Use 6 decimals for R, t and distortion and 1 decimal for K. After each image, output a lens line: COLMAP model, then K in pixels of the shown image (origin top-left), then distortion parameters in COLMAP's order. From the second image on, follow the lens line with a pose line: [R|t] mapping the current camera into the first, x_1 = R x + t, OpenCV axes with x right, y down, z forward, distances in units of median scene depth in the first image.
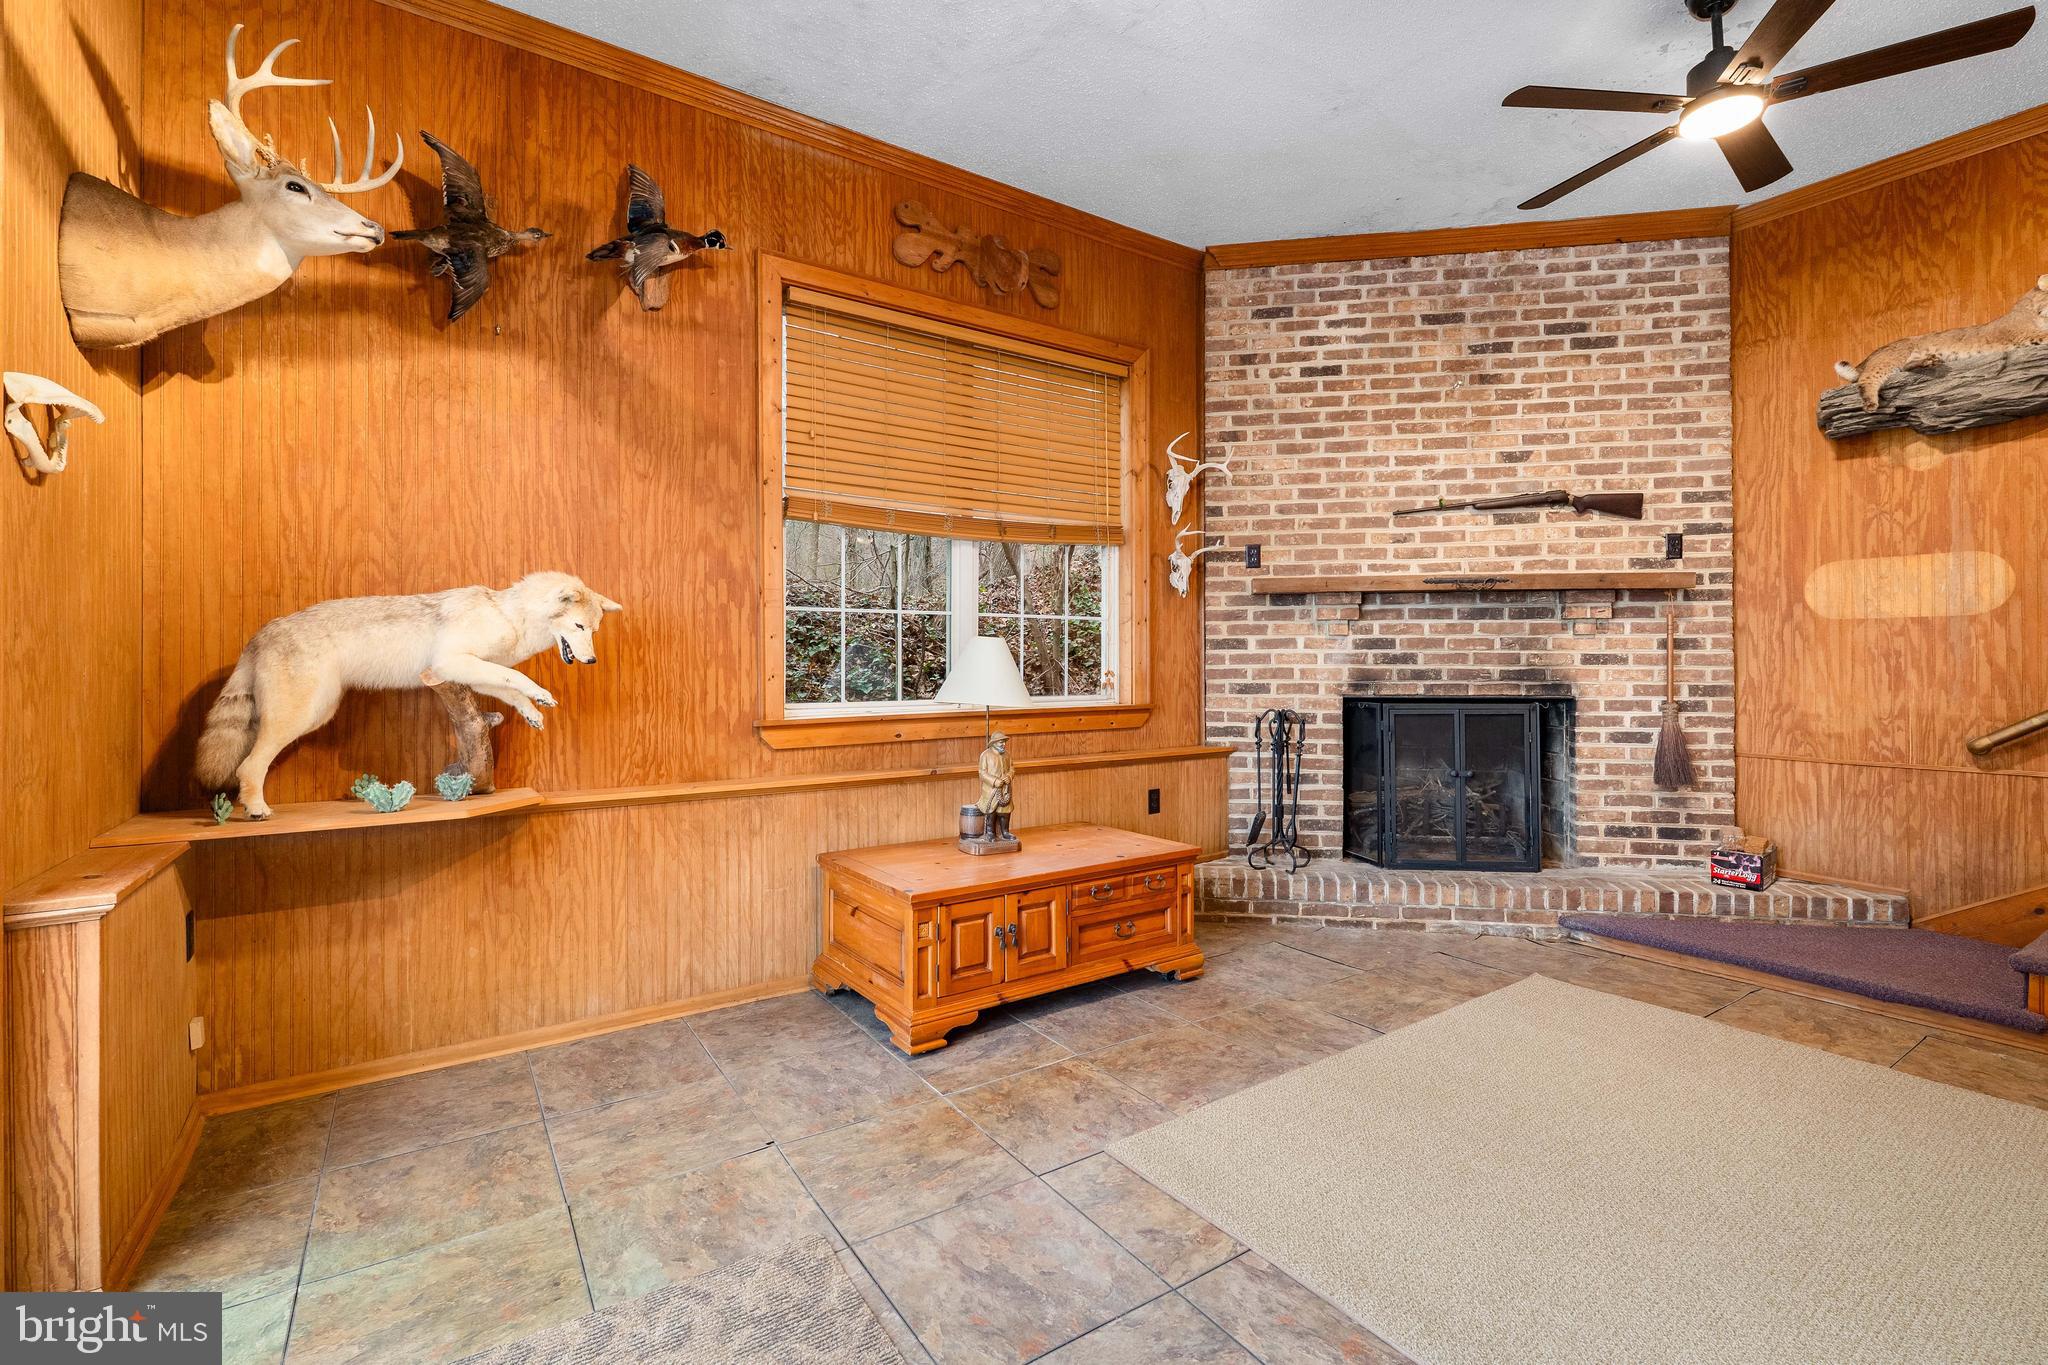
lens RADIAL K [[918.3, 0, 1023.0], [0, 918.3, 658.4], [0, 0, 1]] dist [-0.000427, 0.000075]
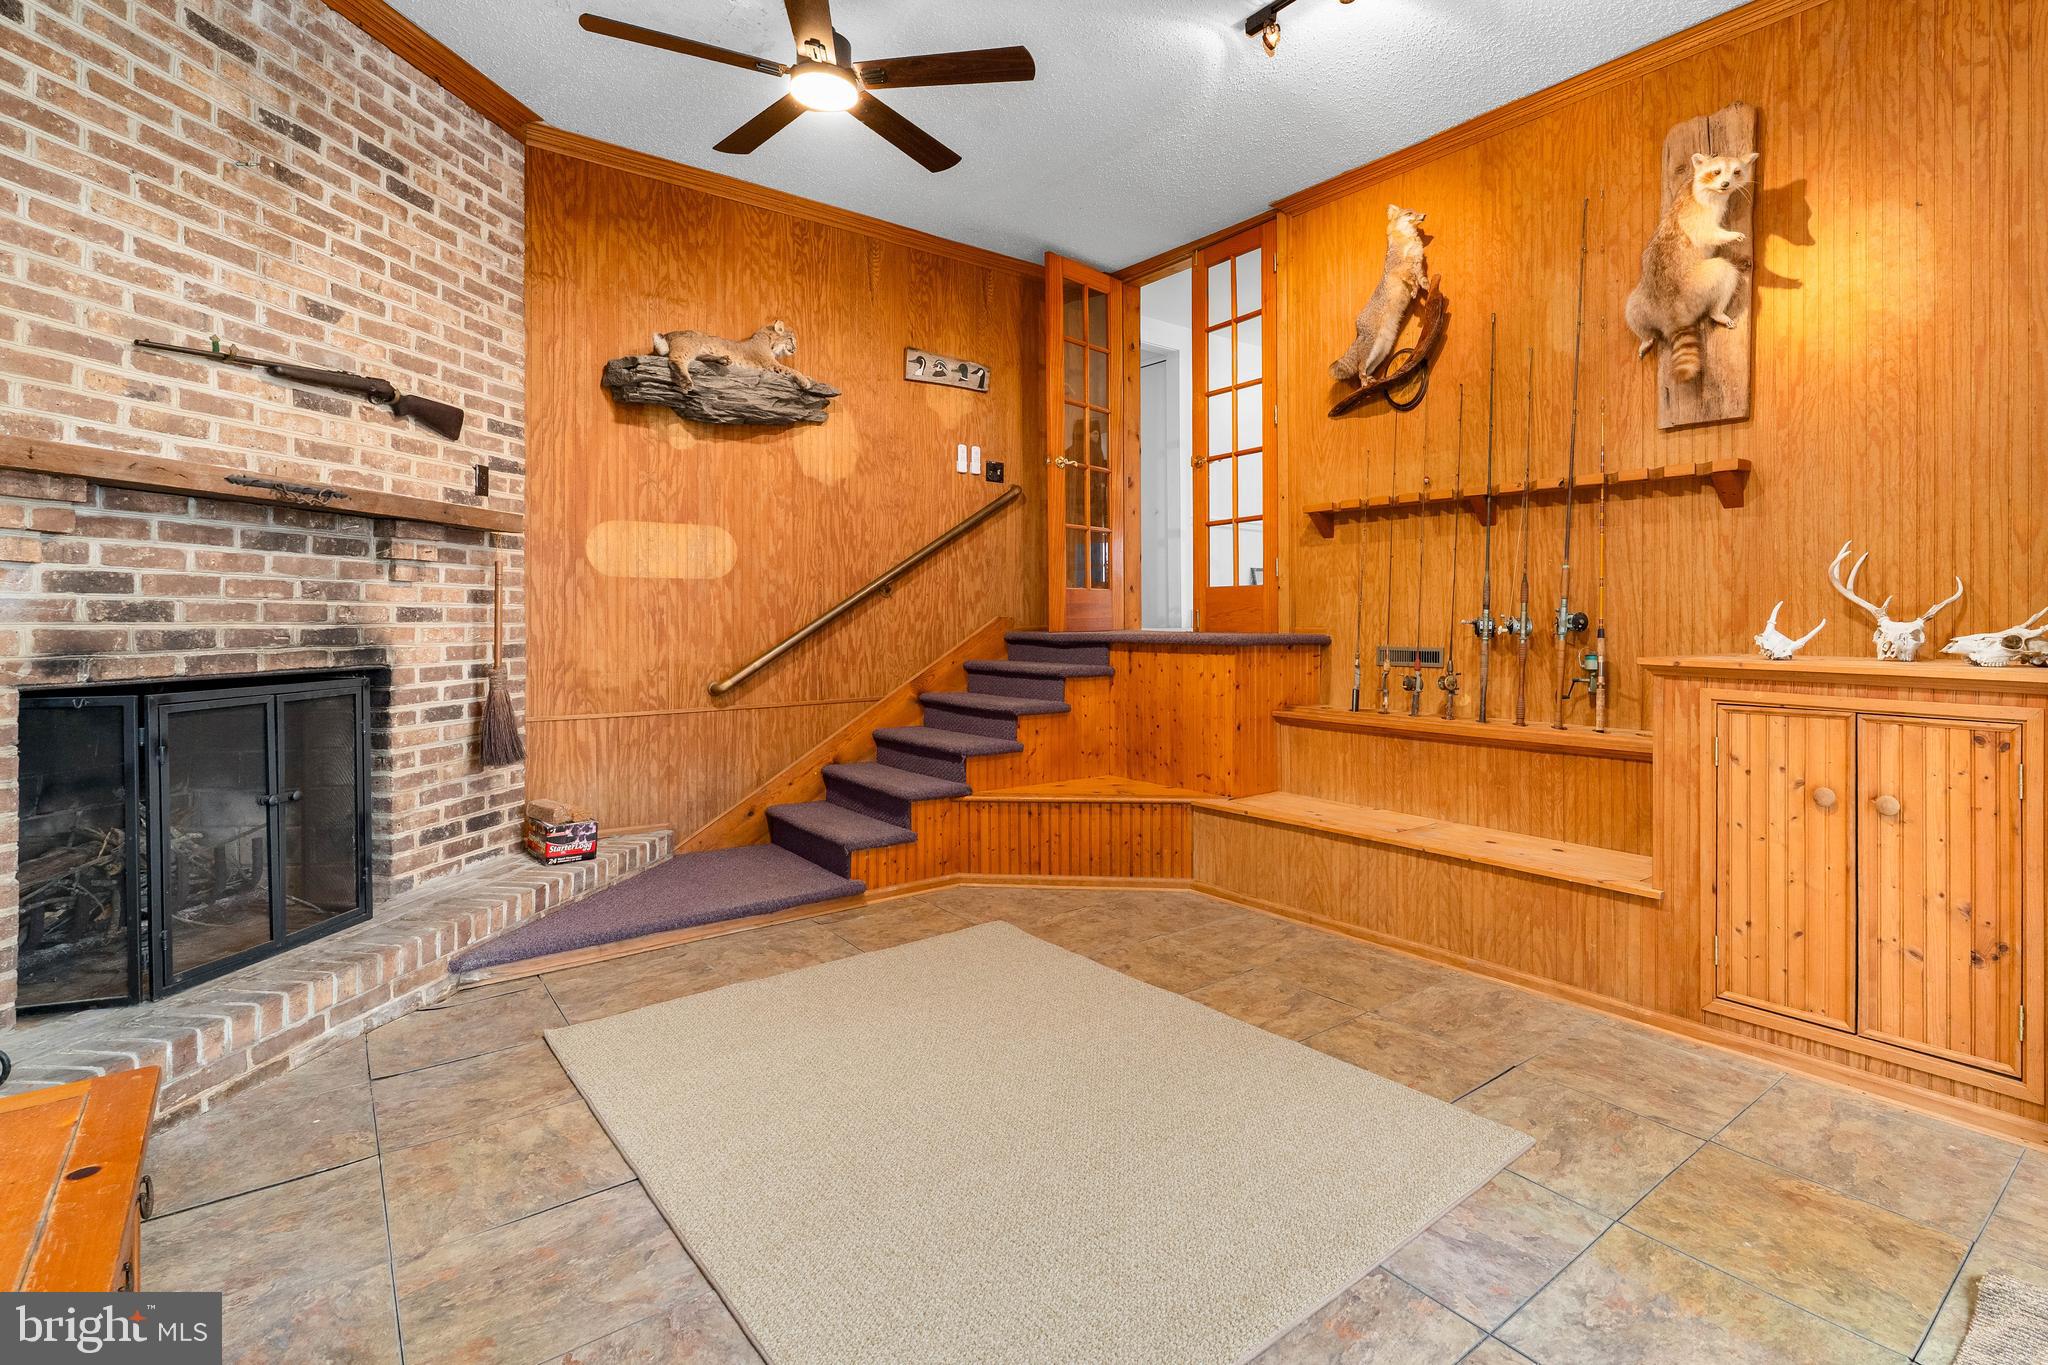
lens RADIAL K [[967.9, 0, 1130.0], [0, 967.9, 617.5], [0, 0, 1]] dist [-0.002103, -0.000312]
pose [[-0.106909, 0.002492, 0.994266, -0.230997], [-0.003054, 0.999991, -0.002835, 0.003789], [-0.994264, -0.003339, -0.106900, 0.497931]]
